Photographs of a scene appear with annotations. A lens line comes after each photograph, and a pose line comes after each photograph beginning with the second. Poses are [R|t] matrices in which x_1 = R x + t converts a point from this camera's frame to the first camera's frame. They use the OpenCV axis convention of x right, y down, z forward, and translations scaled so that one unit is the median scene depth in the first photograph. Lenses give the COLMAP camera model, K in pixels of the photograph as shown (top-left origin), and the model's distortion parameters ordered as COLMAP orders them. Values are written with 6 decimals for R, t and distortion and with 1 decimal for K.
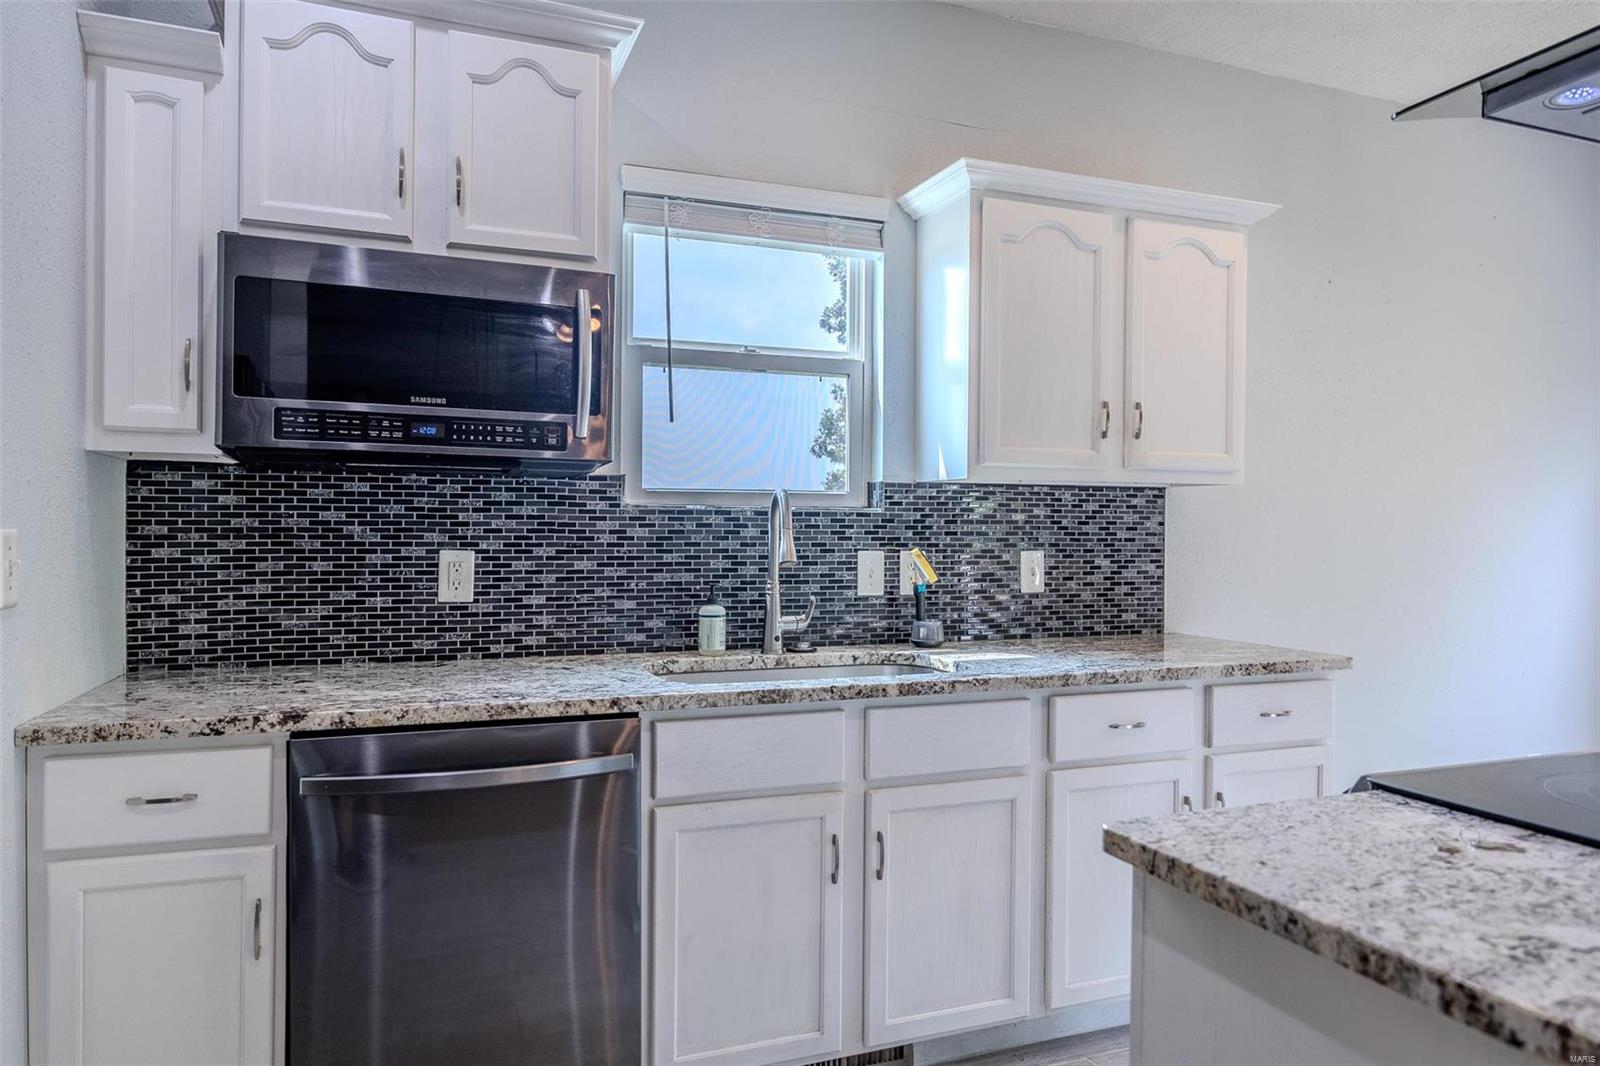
lens RADIAL K [[1004.2, 0, 800.0], [0, 1004.2, 533.0], [0, 0, 1]] dist [0.000940, -0.000032]
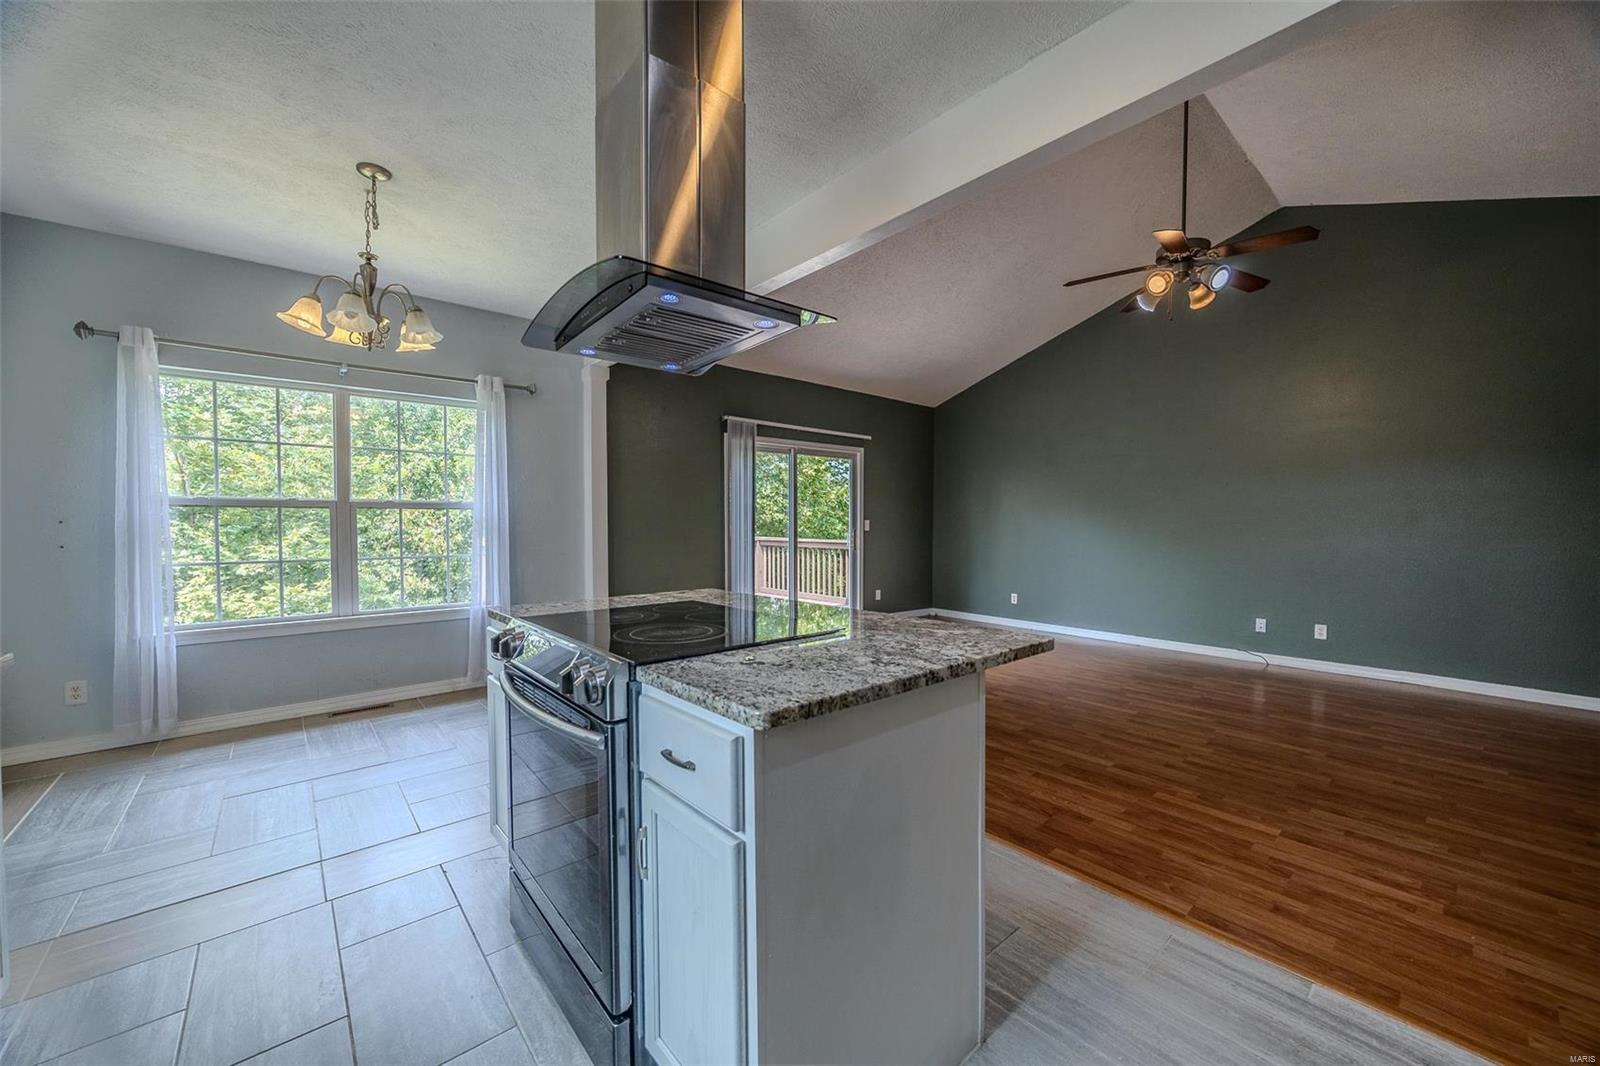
lens RADIAL K [[603.5, 0, 805.0], [0, 603.5, 536.6], [0, 0, 1]] dist [-0.001100, -0.000161]
pose [[-0.333600, -0.026832, 0.942333, -0.224257], [0.003887, 0.999547, 0.029837, 0.004883], [-0.942707, 0.013617, -0.333344, 0.522318]]
